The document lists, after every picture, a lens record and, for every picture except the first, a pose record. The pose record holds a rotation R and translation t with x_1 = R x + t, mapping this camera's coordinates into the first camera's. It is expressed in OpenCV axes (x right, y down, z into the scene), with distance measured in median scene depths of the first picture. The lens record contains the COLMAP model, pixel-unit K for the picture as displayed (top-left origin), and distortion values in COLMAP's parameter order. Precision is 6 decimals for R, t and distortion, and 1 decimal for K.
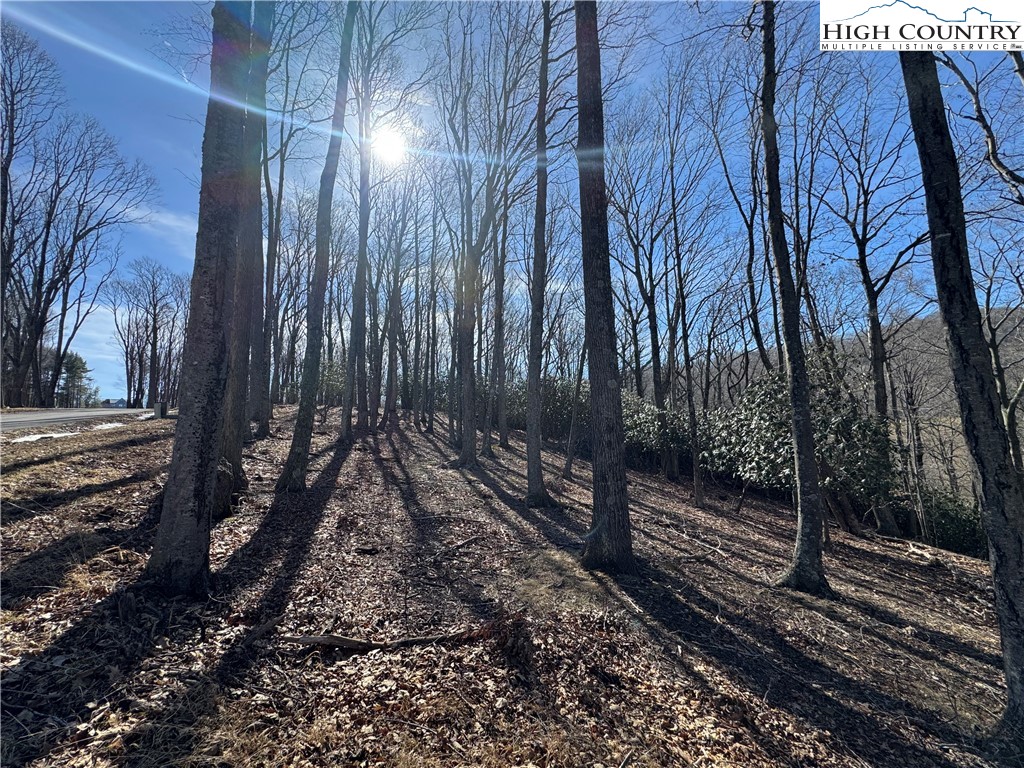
lens RADIAL K [[408.3, 0, 512.0], [0, 408.3, 384.0], [0, 0, 1]] dist [-0.001797, 0.000730]
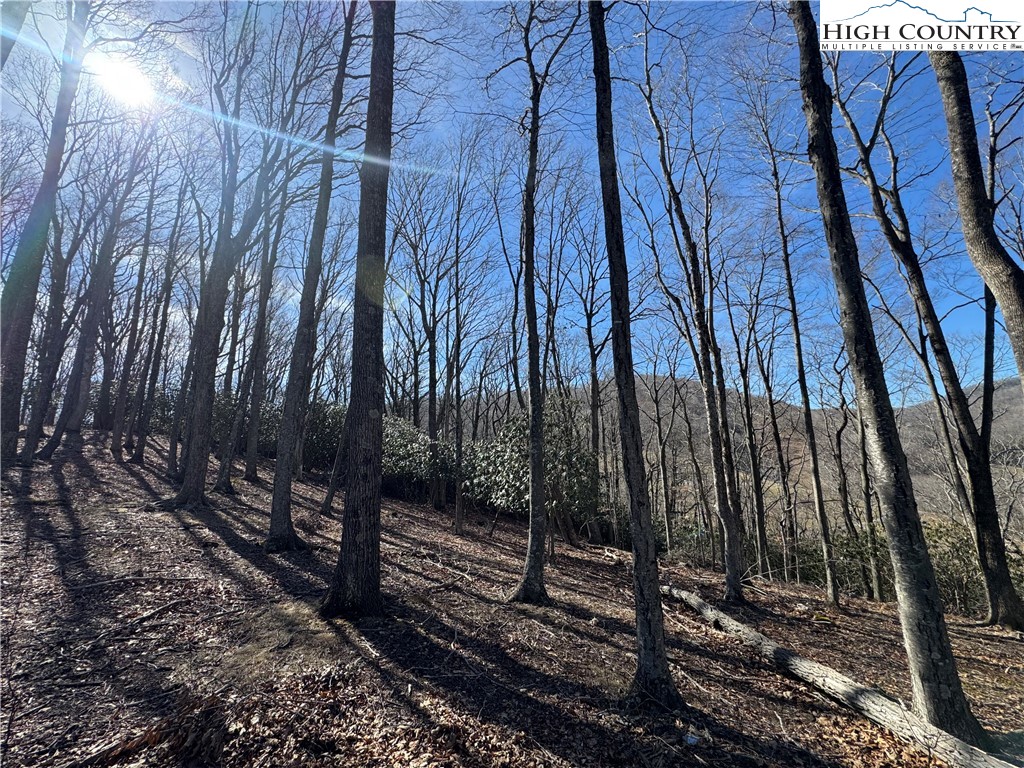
lens RADIAL K [[408.3, 0, 512.0], [0, 408.3, 384.0], [0, 0, 1]] dist [-0.001797, 0.000730]
pose [[0.863634, 0.094293, 0.495222, 0.022029], [-0.059541, 0.994555, -0.085533, -0.004023], [-0.500590, 0.044383, 0.864546, -0.003451]]
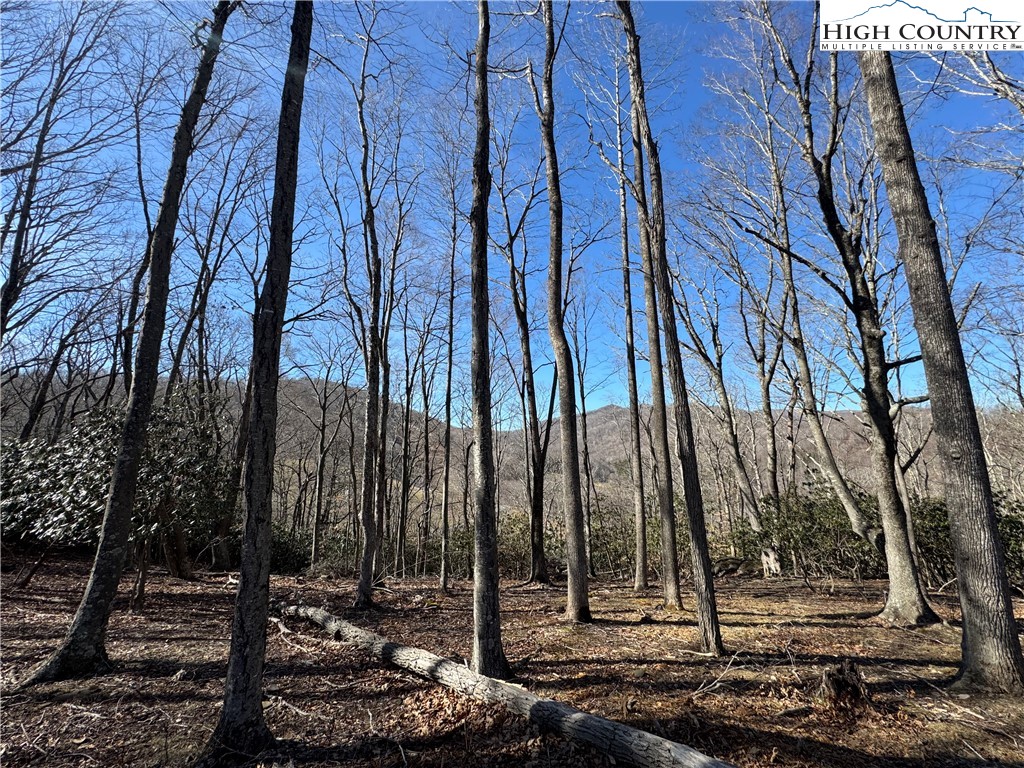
lens RADIAL K [[408.4, 0, 512.0], [0, 408.4, 384.0], [0, 0, 1]] dist [0.000944, 0.000154]
pose [[0.269430, 0.198841, 0.942268, 0.043332], [-0.111508, 0.978312, -0.174563, -0.006171], [-0.956542, -0.058038, 0.285759, -0.014517]]
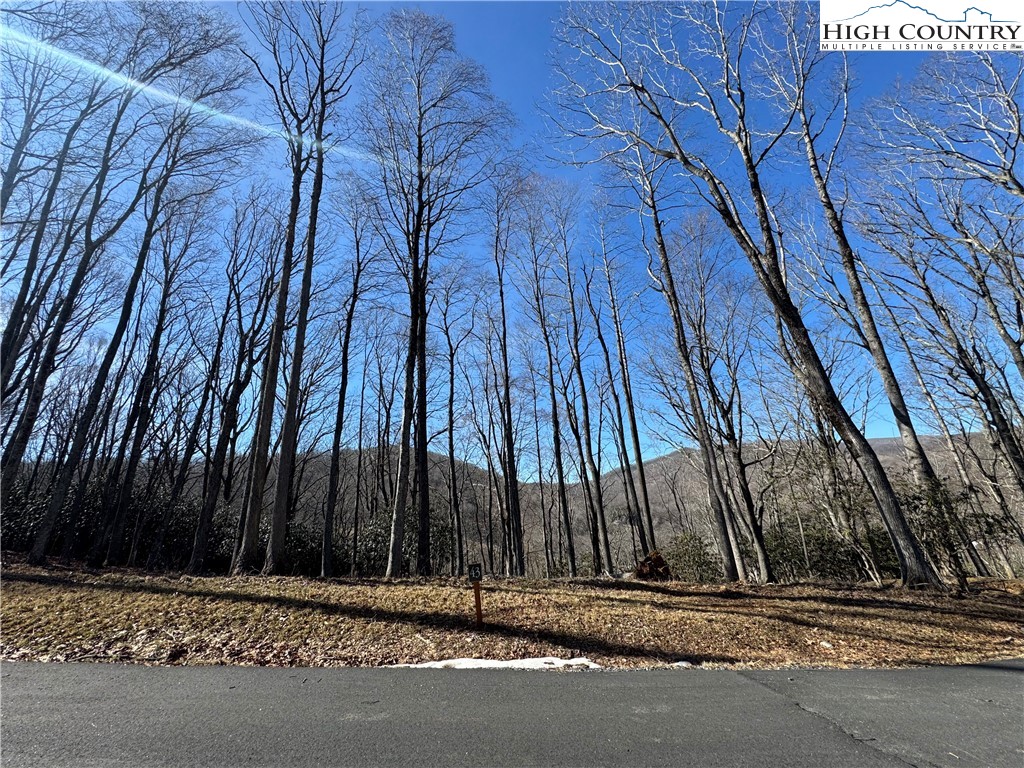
lens RADIAL K [[408.3, 0, 512.0], [0, 408.3, 384.0], [0, 0, 1]] dist [-0.001797, 0.000730]
pose [[0.428565, 0.281608, 0.858504, -1.146620], [-0.057501, 0.956761, -0.285134, -0.042604], [-0.901679, 0.072834, 0.426227, -0.392717]]
